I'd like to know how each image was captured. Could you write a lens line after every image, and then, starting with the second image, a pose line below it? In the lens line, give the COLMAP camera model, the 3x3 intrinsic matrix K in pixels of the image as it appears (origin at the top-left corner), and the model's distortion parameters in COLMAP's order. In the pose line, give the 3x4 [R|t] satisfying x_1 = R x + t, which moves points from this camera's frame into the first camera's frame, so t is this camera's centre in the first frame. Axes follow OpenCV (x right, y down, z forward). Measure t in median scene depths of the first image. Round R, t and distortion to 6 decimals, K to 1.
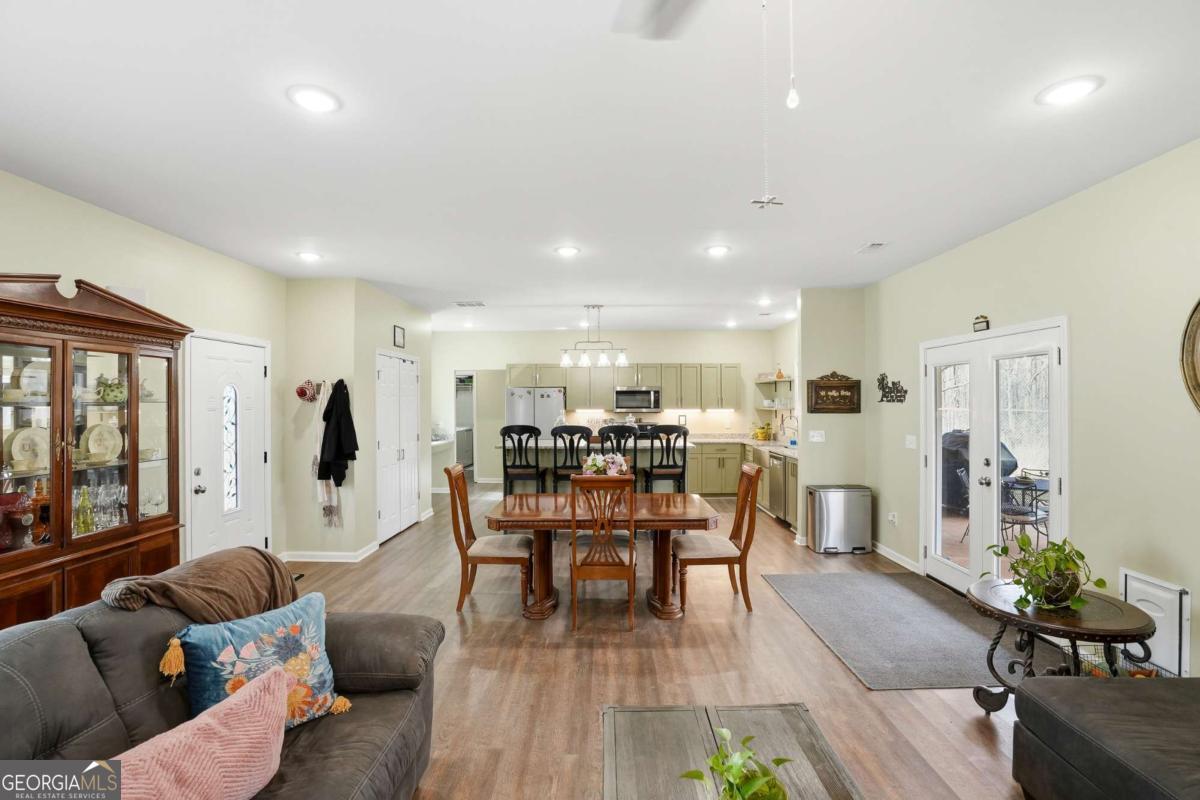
lens RADIAL K [[562.9, 0, 604.9], [0, 562.9, 399.5], [0, 0, 1]] dist [-0.054101, 0.017813]
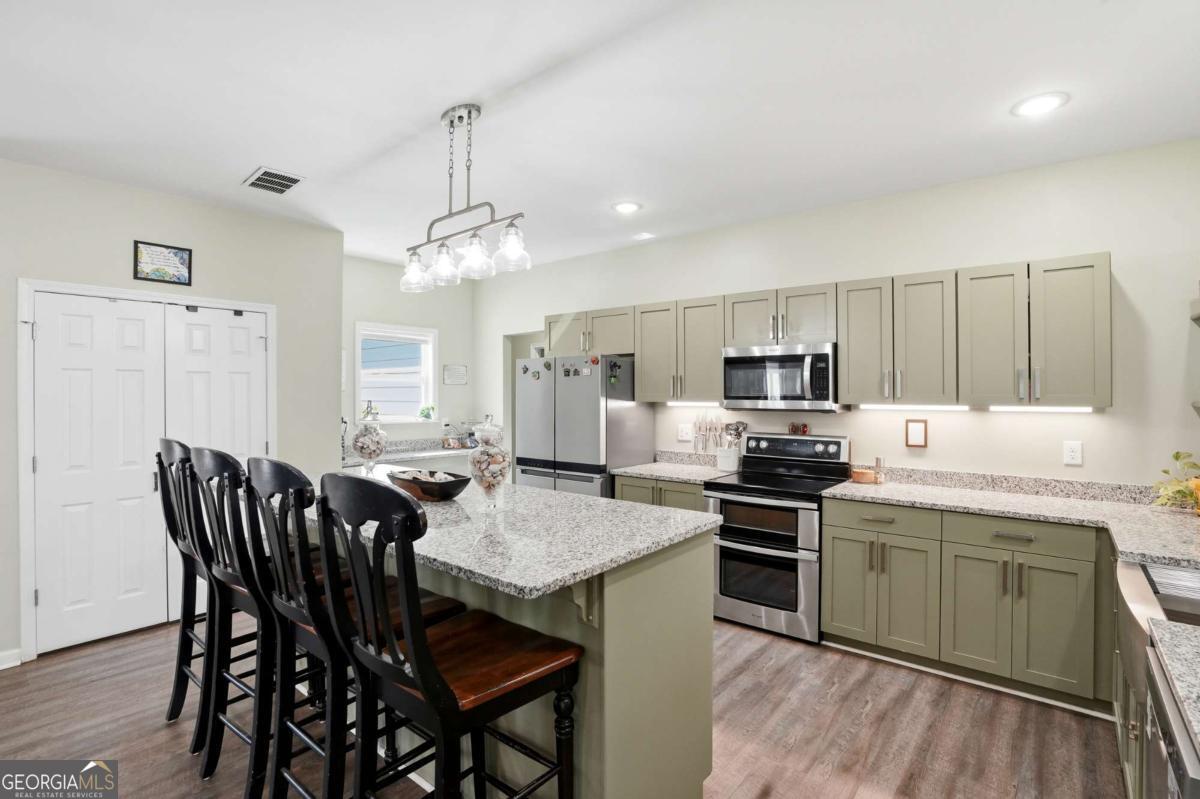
lens RADIAL K [[562.9, 0, 605.3], [0, 562.9, 392.4], [0, 0, 1]] dist [-0.054101, 0.017813]
pose [[0.781373, 0.002949, -0.624057, 0.332773], [0.002362, 0.999968, 0.007683, 0.010456], [0.624059, -0.007477, 0.781341, 0.952158]]
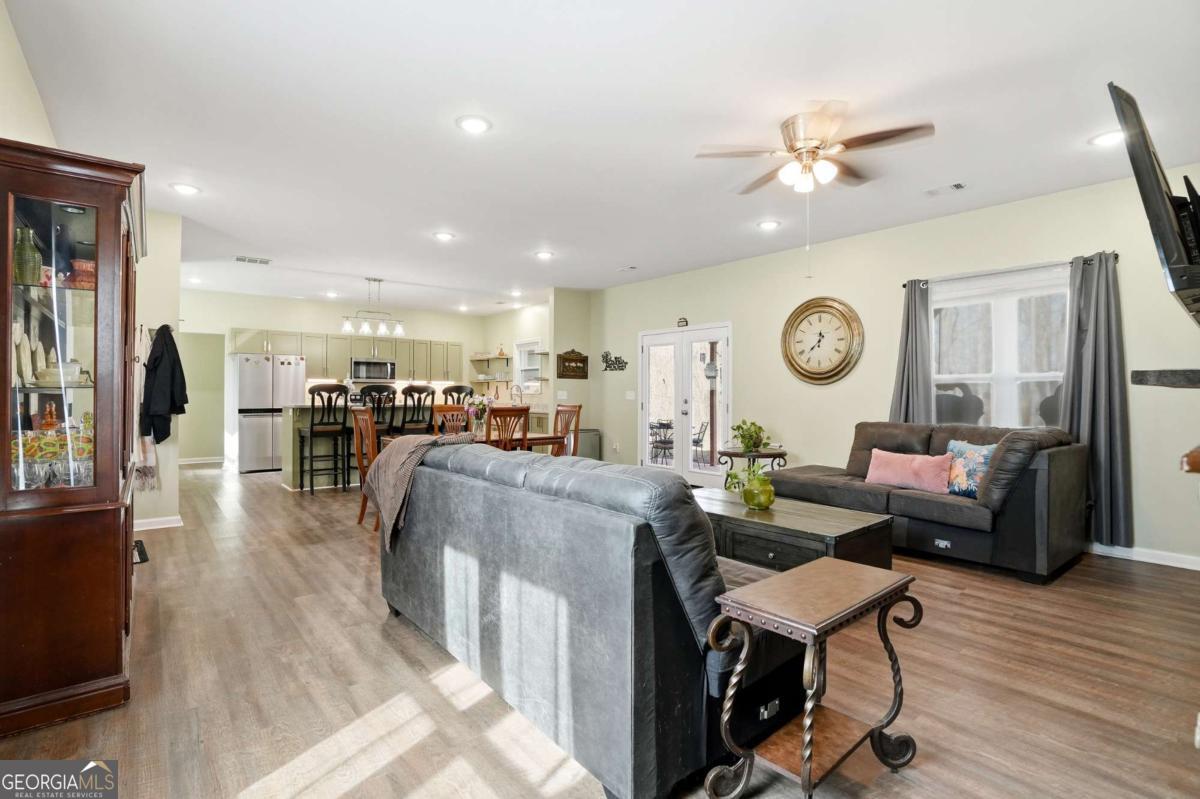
lens RADIAL K [[562.9, 0, 604.3], [0, 562.9, 387.2], [0, 0, 1]] dist [-0.054101, 0.017813]
pose [[0.757320, 0.012900, 0.652917, -0.470971], [-0.006664, 0.999905, -0.012026, 0.064496], [-0.653010, 0.004756, 0.757334, -0.133584]]
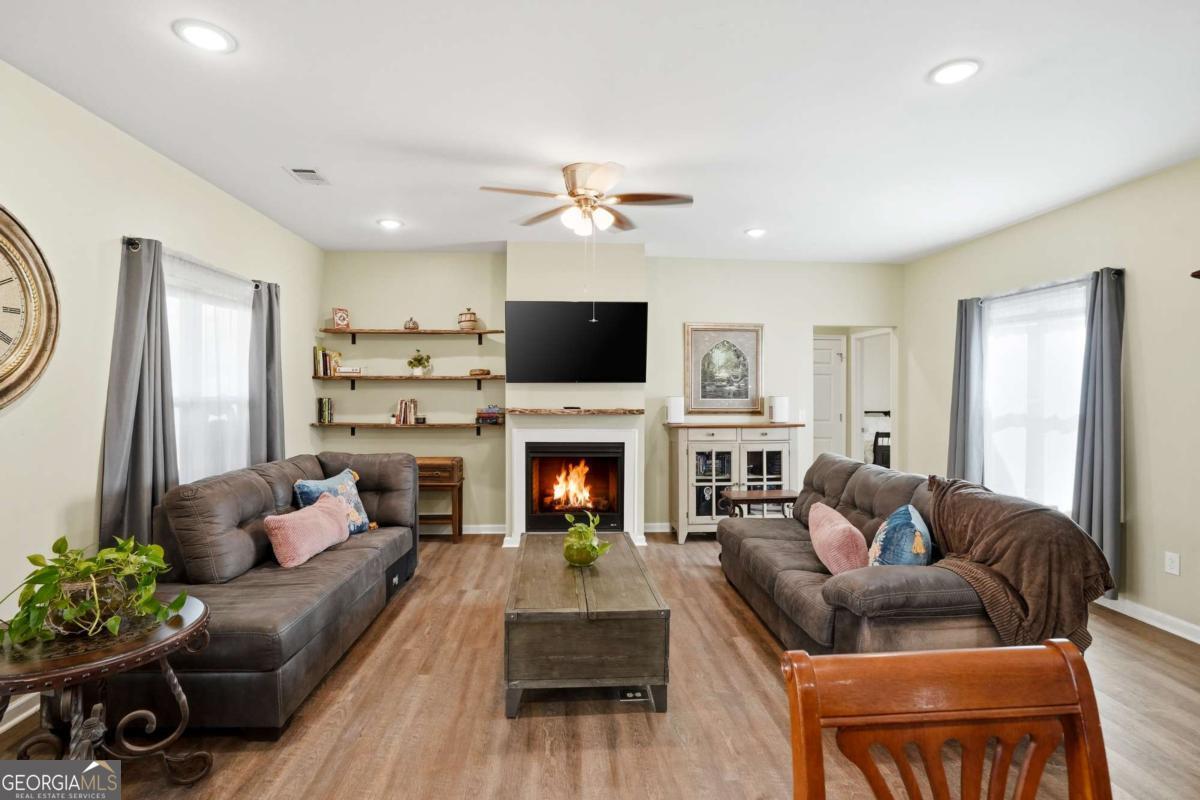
lens RADIAL K [[562.9, 0, 598.7], [0, 562.9, 390.1], [0, 0, 1]] dist [-0.054101, 0.017813]
pose [[-0.996370, -0.003131, -0.085073, 0.088195], [-0.002832, 0.999989, -0.003634, 0.024167], [0.085084, -0.003380, -0.996368, 0.757477]]
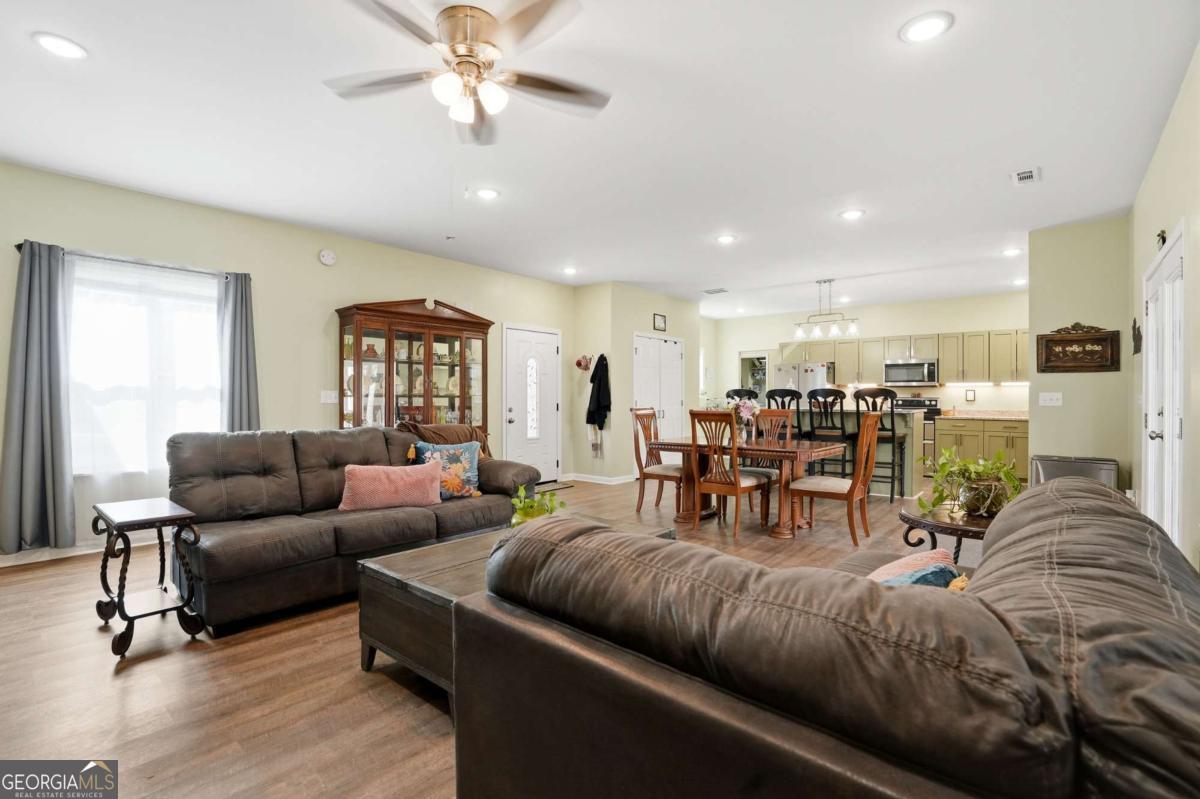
lens RADIAL K [[562.9, 0, 597.8], [0, 562.9, 397.3], [0, 0, 1]] dist [-0.054101, 0.017813]
pose [[0.771052, 0.002559, -0.636767, 0.388365], [-0.002041, 0.999997, 0.001547, 0.064540], [0.636769, 0.000107, 0.771055, -0.101967]]
